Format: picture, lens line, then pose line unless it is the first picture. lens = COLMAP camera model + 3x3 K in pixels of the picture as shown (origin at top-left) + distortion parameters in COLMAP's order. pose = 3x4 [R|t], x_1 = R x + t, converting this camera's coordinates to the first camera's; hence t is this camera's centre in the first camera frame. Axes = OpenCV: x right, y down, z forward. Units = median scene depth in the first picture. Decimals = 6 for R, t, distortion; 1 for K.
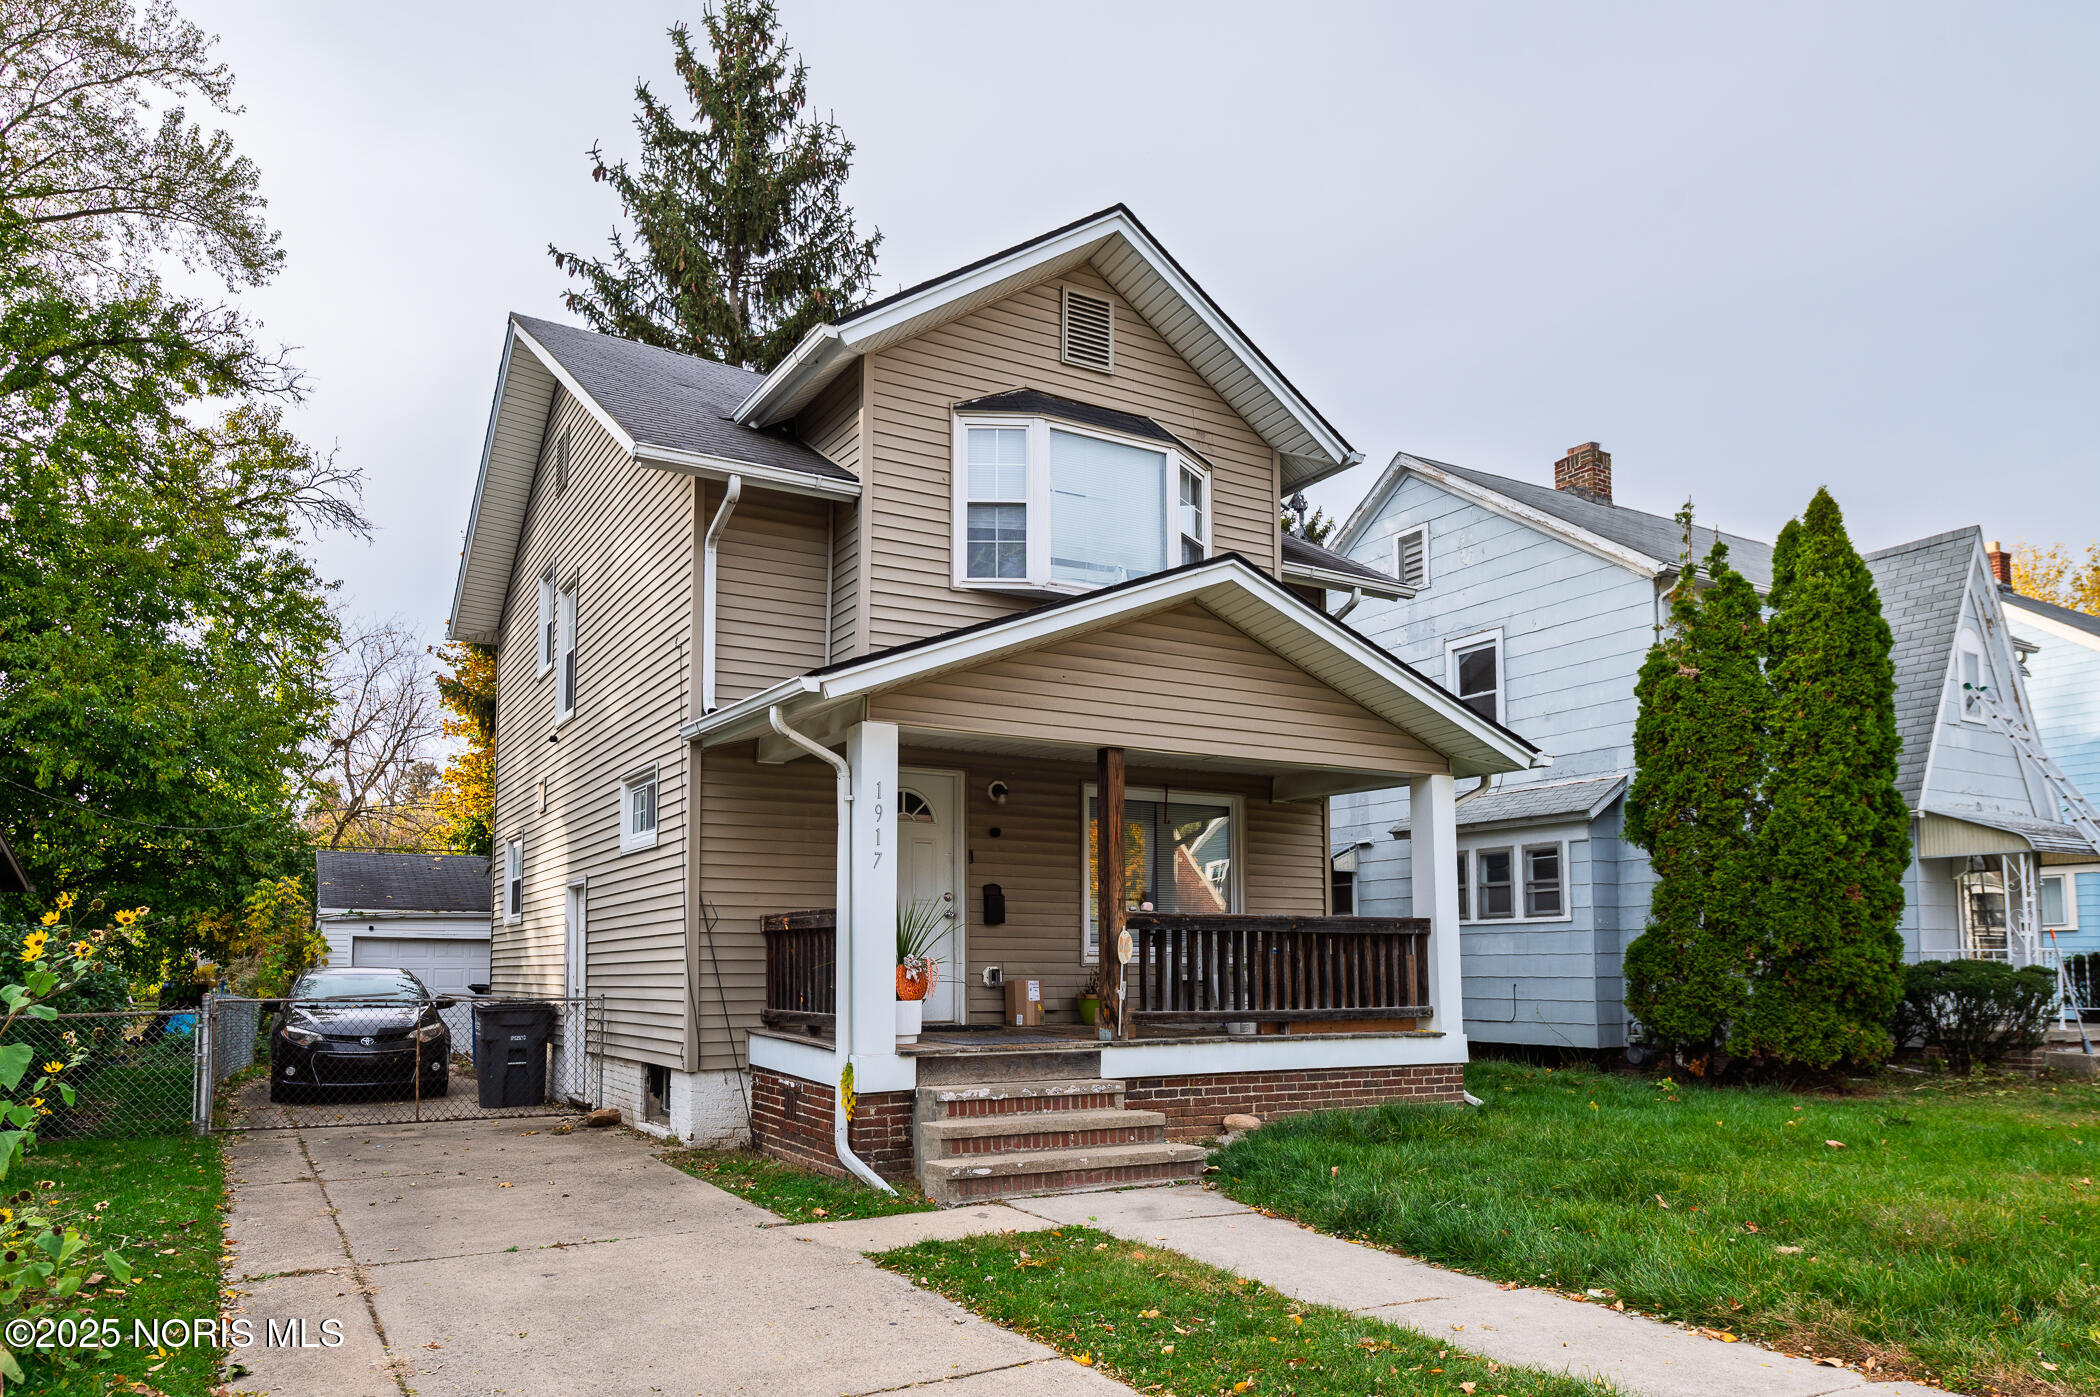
lens RADIAL K [[1360.3, 0, 1049.0], [0, 1360.3, 695.2], [0, 0, 1]] dist [-0.000671, 0.000024]
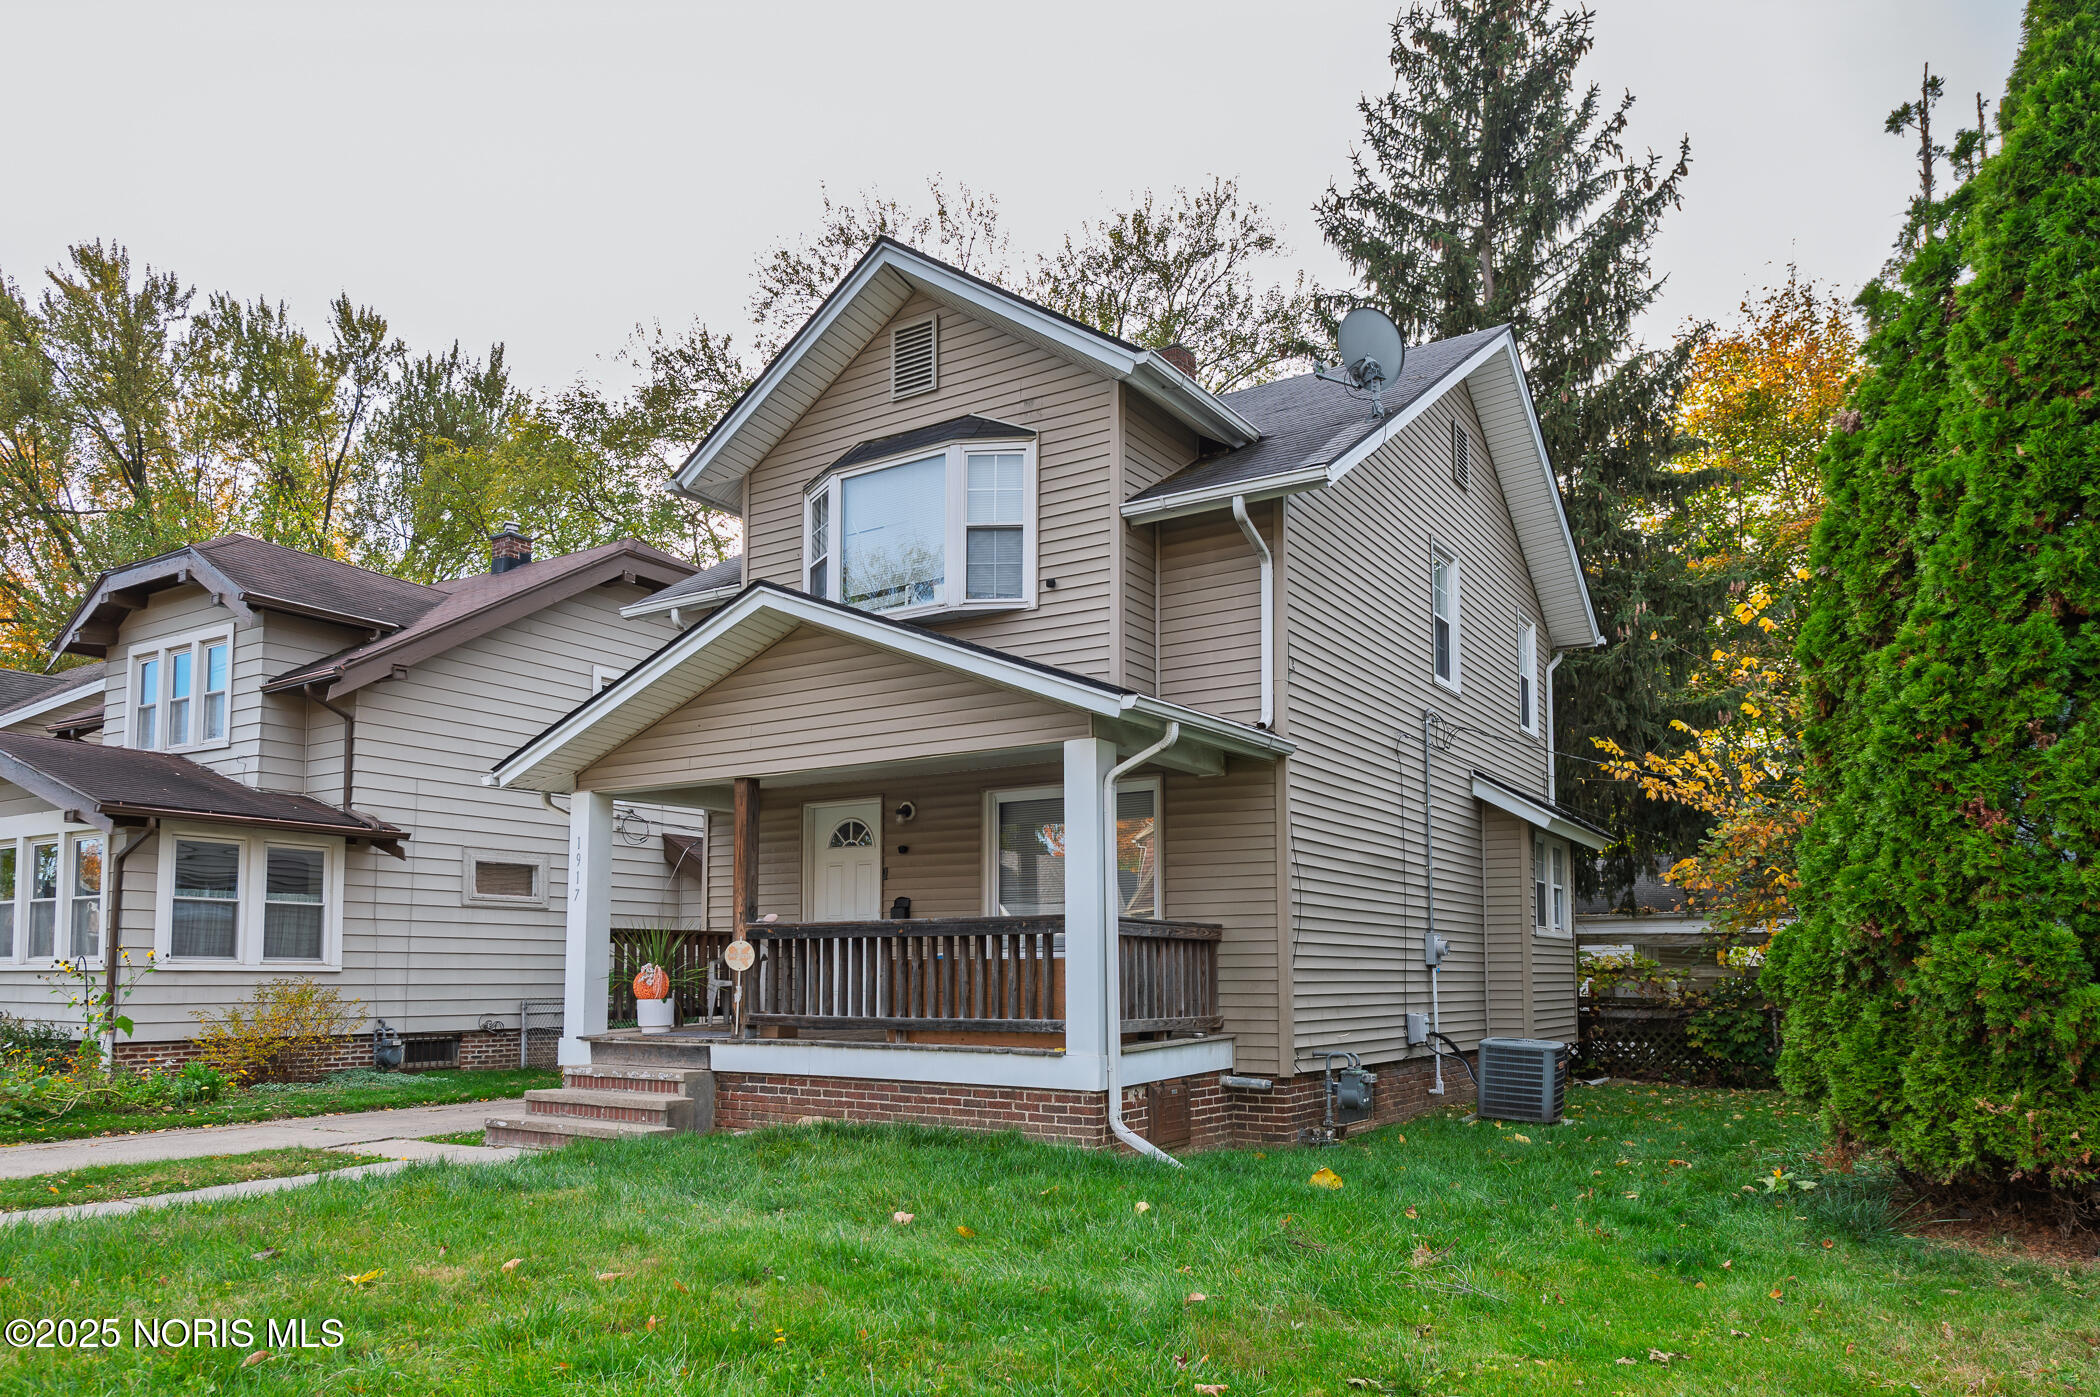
lens RADIAL K [[1423.3, 0, 1047.3], [0, 1423.3, 702.2], [0, 0, 1]] dist [-0.000154, 0.000295]
pose [[0.463853, -0.165565, -0.870304, 1.118630], [0.172662, 0.980438, -0.094492, 0.123710], [0.868924, -0.106439, 0.483366, 0.618000]]
